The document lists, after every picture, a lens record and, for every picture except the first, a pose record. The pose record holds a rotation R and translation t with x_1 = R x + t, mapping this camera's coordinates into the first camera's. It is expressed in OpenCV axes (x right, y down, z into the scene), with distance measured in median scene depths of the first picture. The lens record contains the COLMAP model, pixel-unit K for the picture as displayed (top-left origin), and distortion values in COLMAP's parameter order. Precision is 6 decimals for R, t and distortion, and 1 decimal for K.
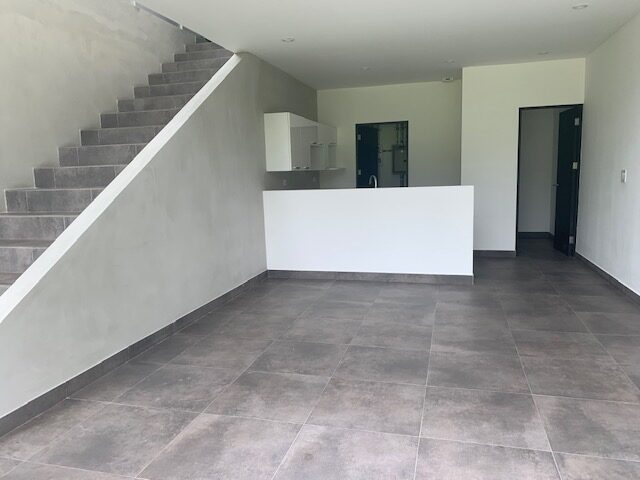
lens RADIAL K [[486.0, 0, 320.0], [0, 486.0, 240.0], [0, 0, 1]] dist [0.061683, -0.078442]
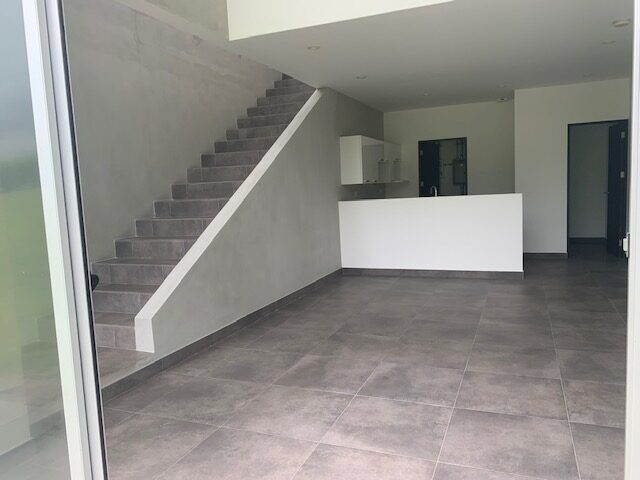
lens RADIAL K [[486.0, 0, 320.0], [0, 486.0, 240.0], [0, 0, 1]] dist [0.061683, -0.078442]
pose [[0.991883, -0.001895, -0.127143, -0.014067], [-0.001736, 0.999594, -0.028439, 0.034248], [0.127145, 0.028429, 0.991477, -0.220326]]
